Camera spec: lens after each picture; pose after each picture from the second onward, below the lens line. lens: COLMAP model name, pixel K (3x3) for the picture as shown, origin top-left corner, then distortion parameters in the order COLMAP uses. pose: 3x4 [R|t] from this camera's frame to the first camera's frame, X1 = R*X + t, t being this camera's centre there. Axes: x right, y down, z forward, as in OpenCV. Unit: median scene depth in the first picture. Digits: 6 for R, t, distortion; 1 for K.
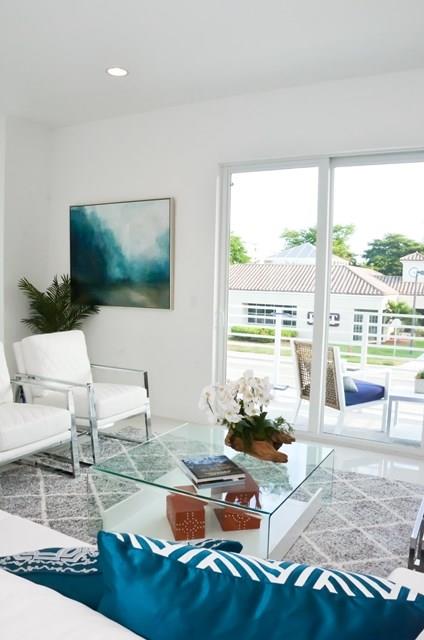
lens RADIAL K [[500.0, 0, 215.3], [0, 500.0, 317.2], [0, 0, 1]] dist [-0.137456, 0.080667]
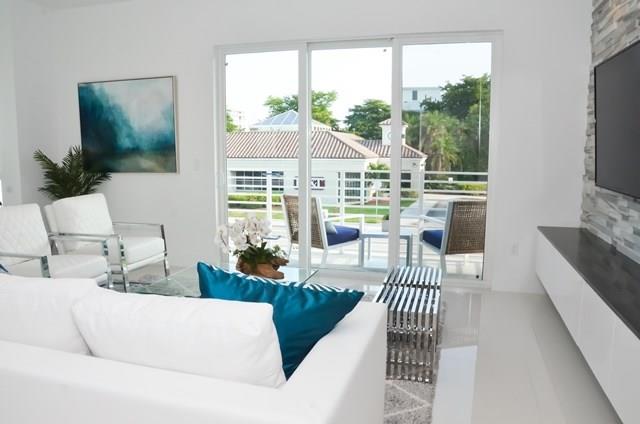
lens RADIAL K [[500.0, 0, 316.1], [0, 500.0, 211.3], [0, 0, 1]] dist [-0.137456, 0.080667]
pose [[0.973490, -0.054591, 0.222120, -0.034361], [0.042910, 0.997447, 0.057081, 0.021199], [-0.224669, -0.046037, 0.973347, -0.188874]]
